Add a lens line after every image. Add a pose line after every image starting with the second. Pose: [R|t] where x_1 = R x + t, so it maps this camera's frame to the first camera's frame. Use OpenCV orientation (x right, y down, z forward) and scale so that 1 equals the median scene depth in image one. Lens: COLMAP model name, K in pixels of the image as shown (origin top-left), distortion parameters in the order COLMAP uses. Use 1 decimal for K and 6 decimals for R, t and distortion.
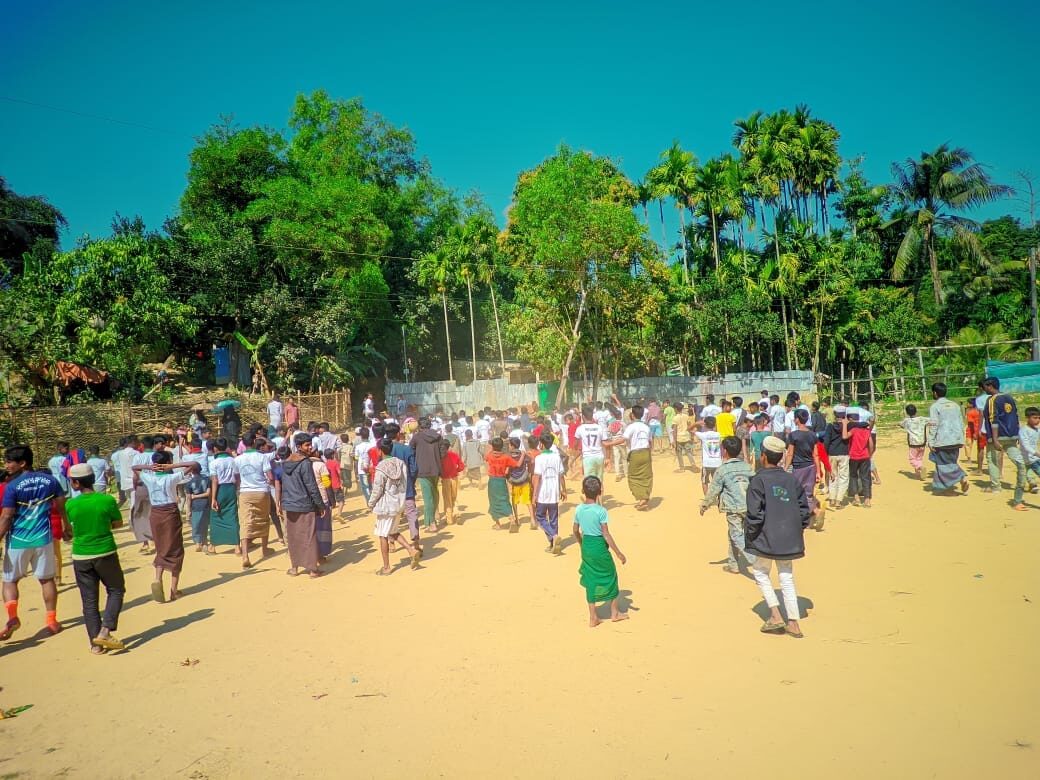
lens RADIAL K [[781.8, 0, 520.0], [0, 781.8, 390.0], [0, 0, 1]] dist [0.034127, -0.007644]
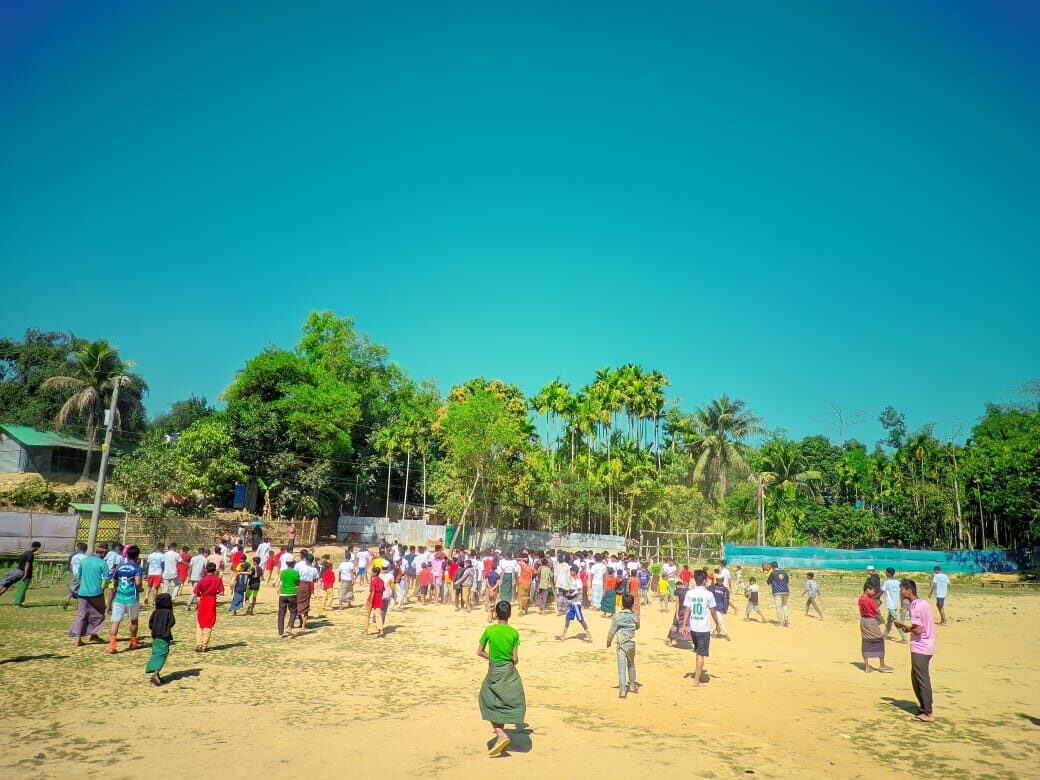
lens RADIAL K [[737.1, 0, 562.7], [0, 737.1, 369.7], [0, 0, 1]] dist [0.094671, -0.125649]
pose [[0.983120, 0.133326, 0.125297, 0.024815], [-0.103821, 0.970415, -0.217983, -0.013133], [-0.150653, 0.201295, 0.967876, -0.454607]]
